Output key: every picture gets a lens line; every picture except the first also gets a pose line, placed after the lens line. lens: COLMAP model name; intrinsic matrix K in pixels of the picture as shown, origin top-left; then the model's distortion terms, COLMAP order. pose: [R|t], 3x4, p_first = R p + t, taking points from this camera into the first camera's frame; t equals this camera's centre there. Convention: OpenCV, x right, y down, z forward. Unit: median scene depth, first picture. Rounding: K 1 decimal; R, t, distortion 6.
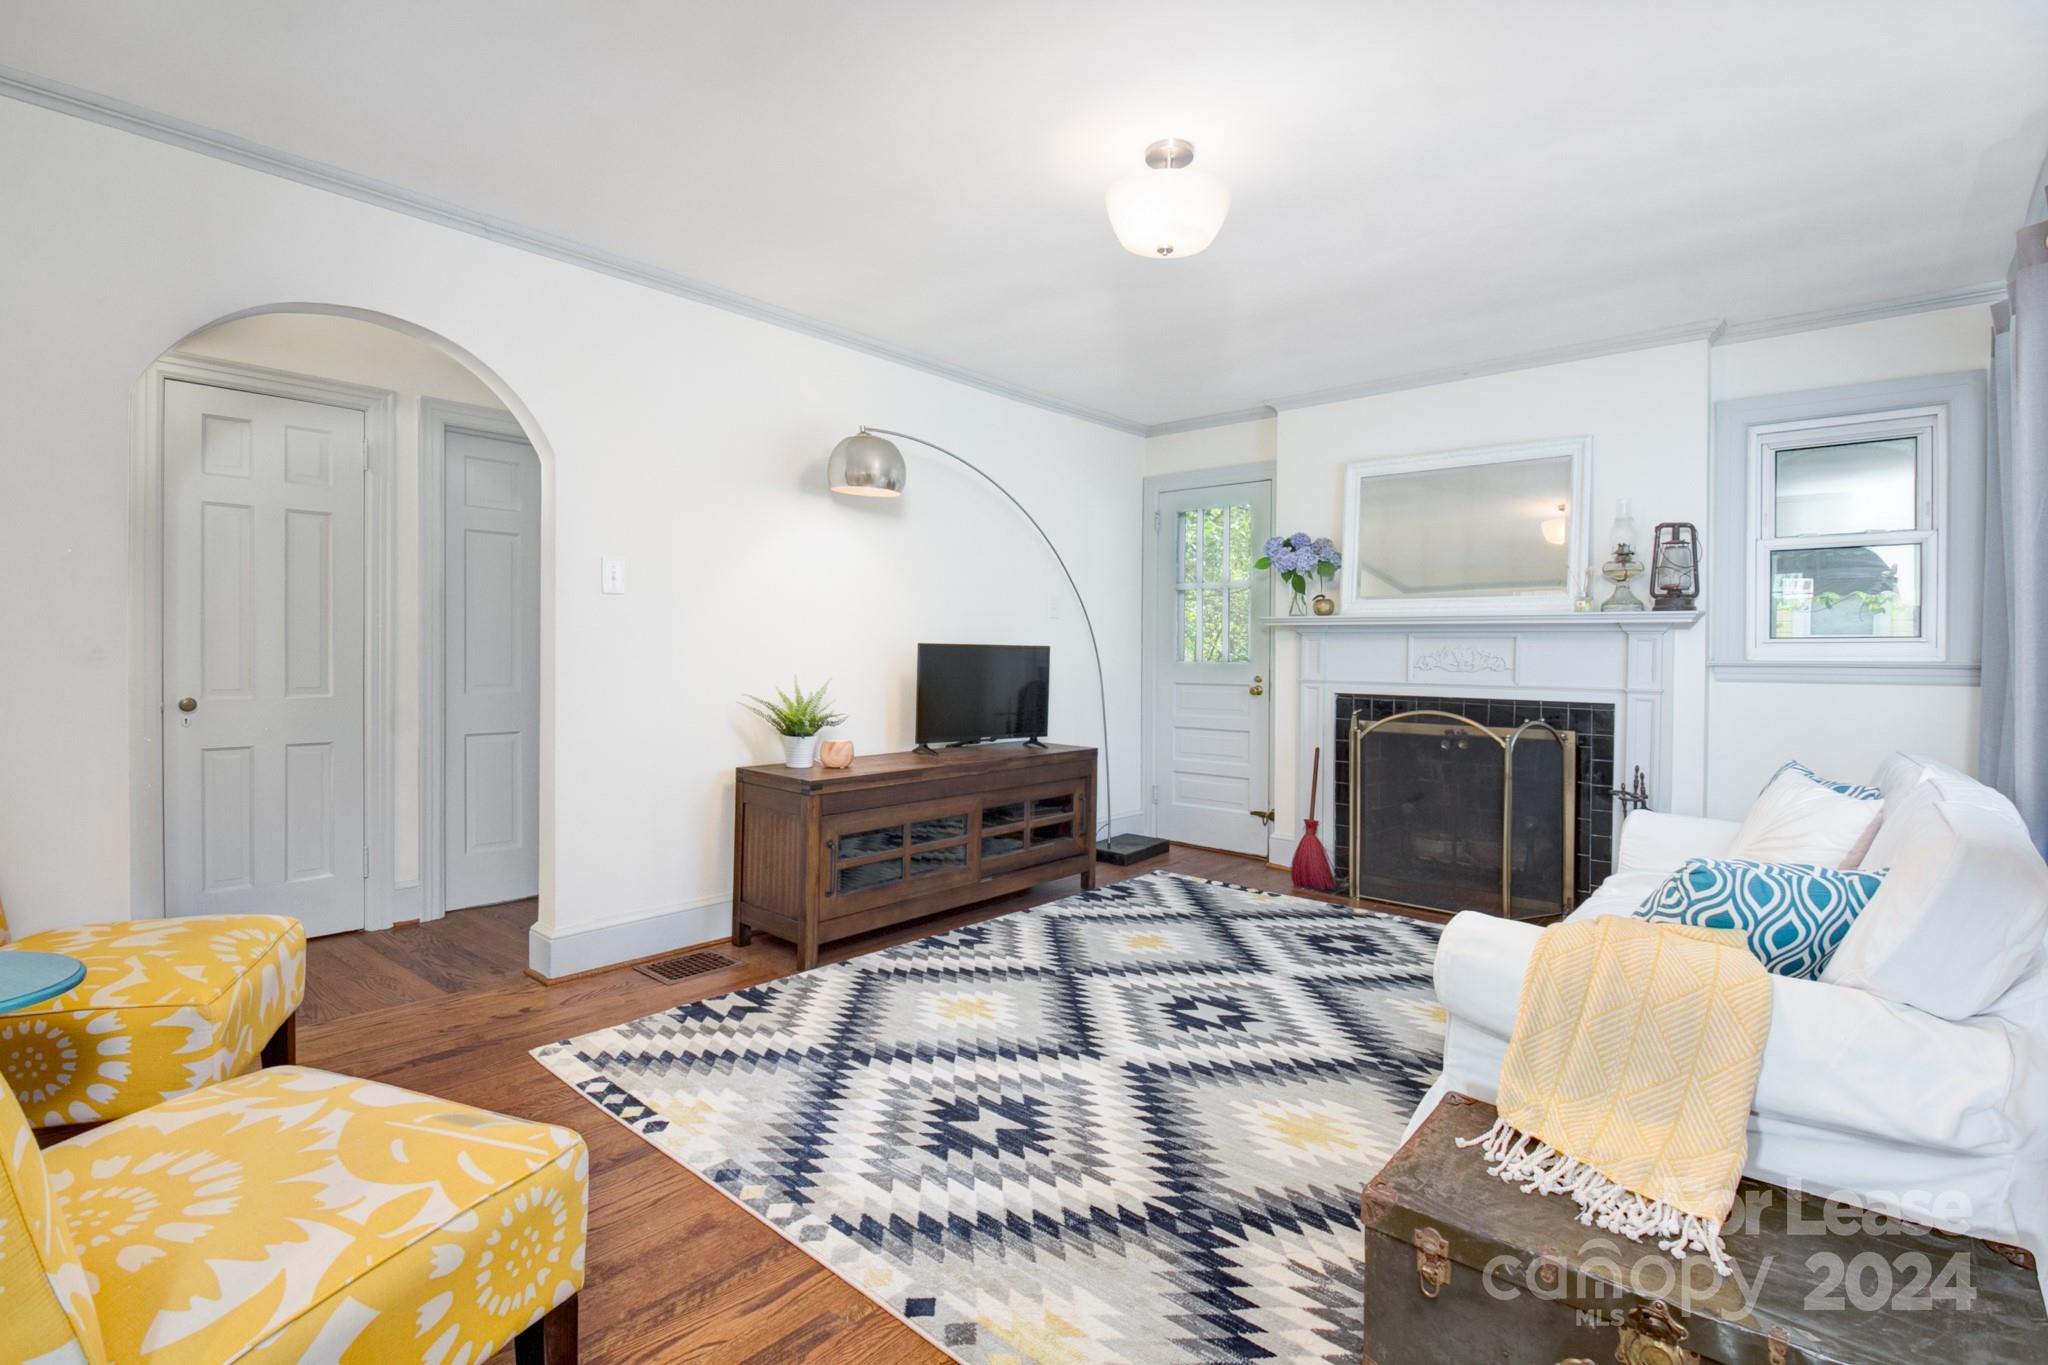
lens RADIAL K [[972.4, 0, 1029.7], [0, 972.4, 666.6], [0, 0, 1]] dist [0.000121, -0.000620]
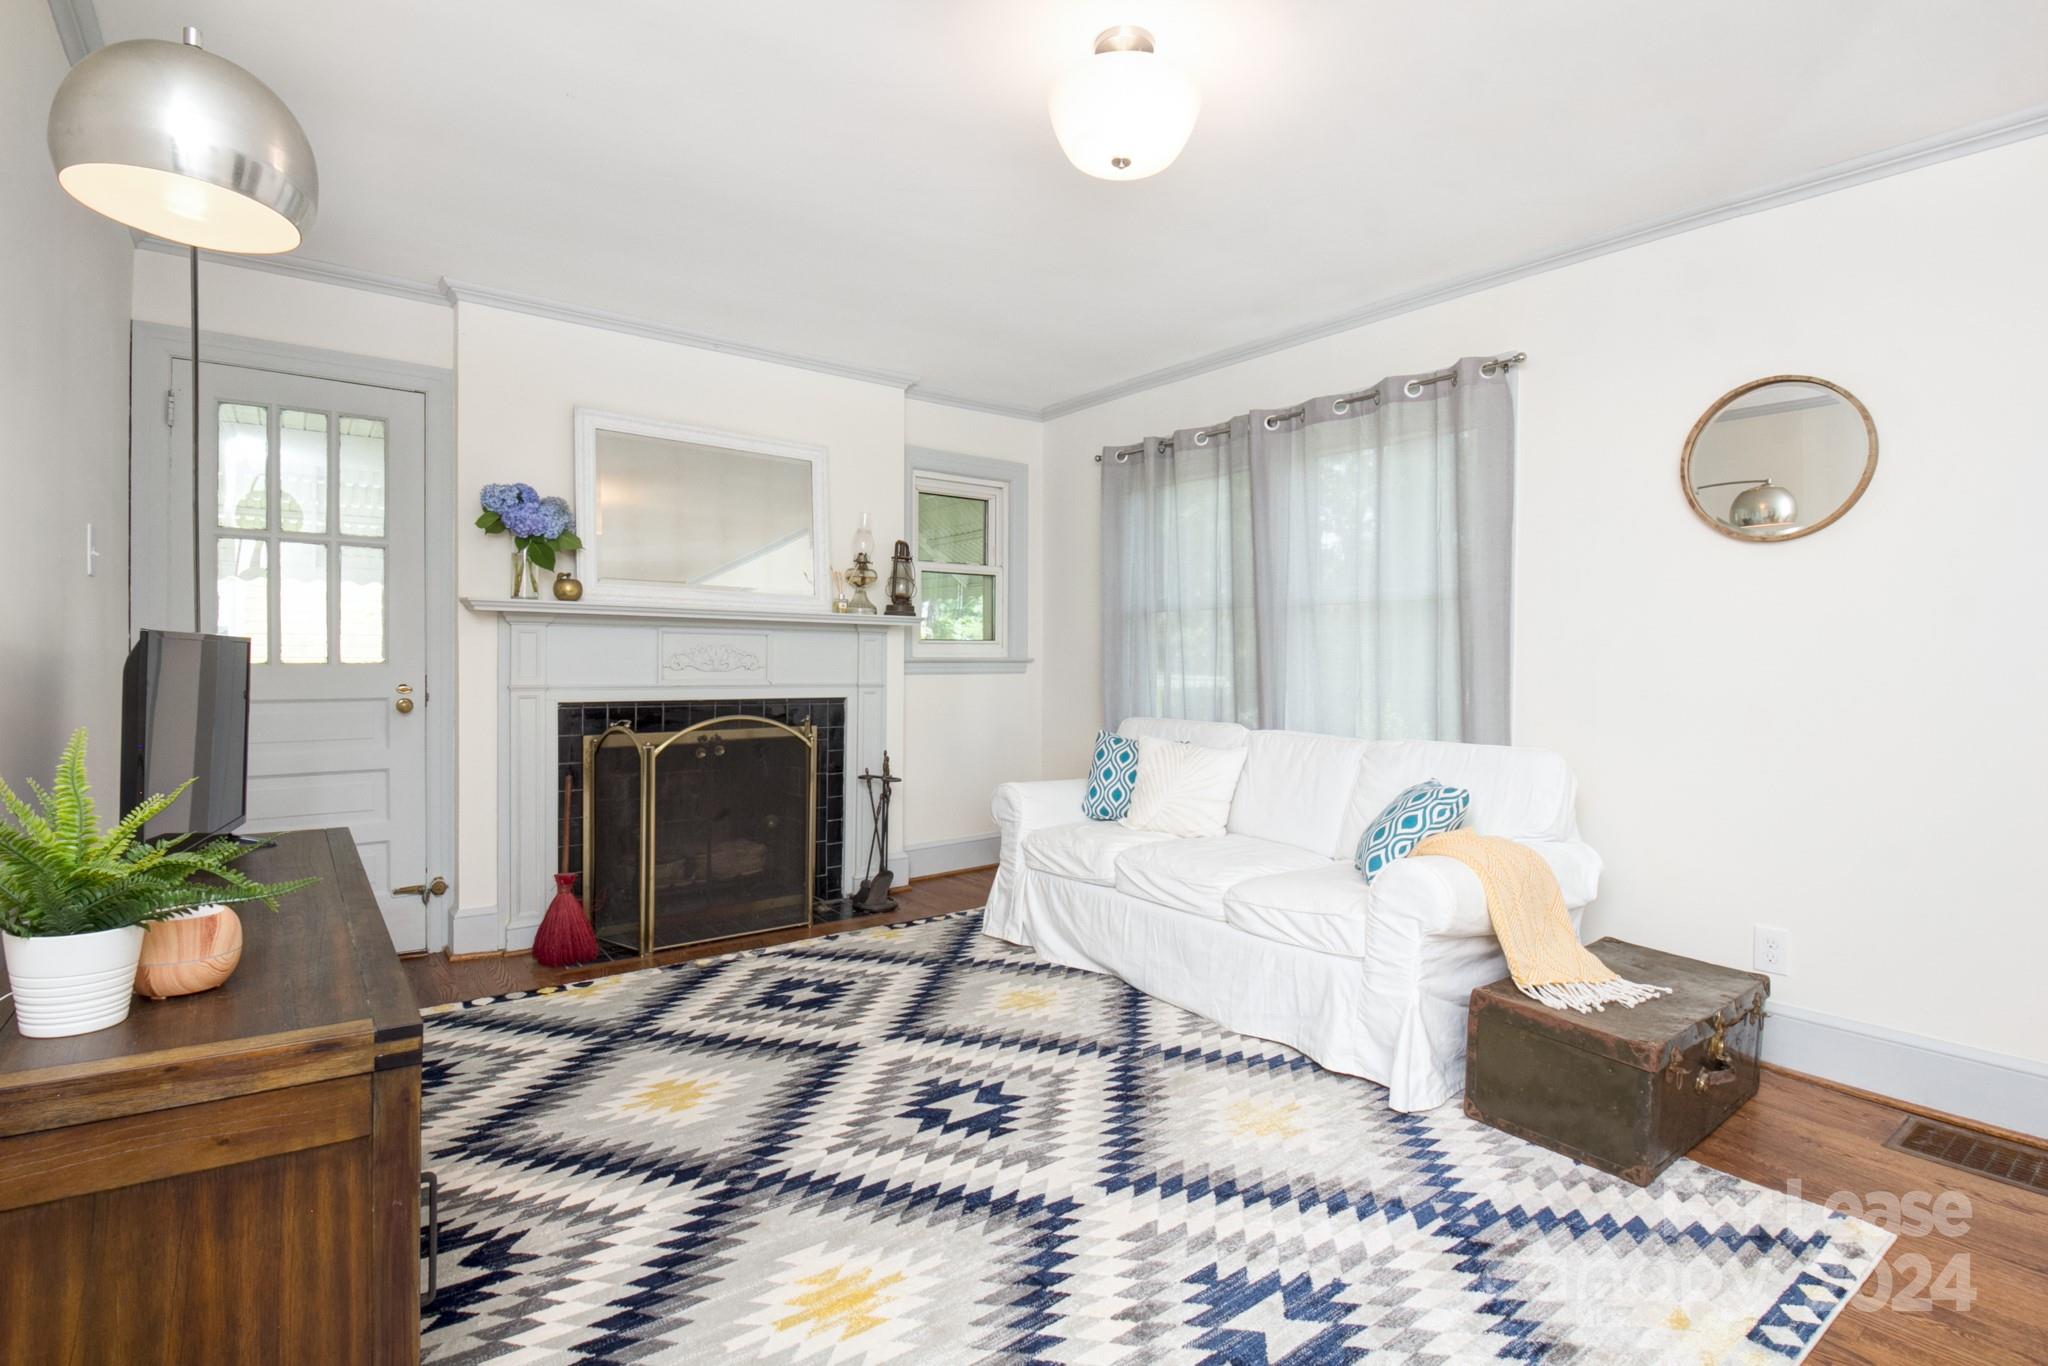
lens RADIAL K [[972.4, 0, 1029.7], [0, 972.4, 667.1], [0, 0, 1]] dist [0.000121, -0.000620]
pose [[0.191460, -0.018787, 0.981321, -0.480042], [0.004621, 0.999823, 0.018240, -0.016677], [-0.981490, 0.001042, 0.191513, 0.648872]]
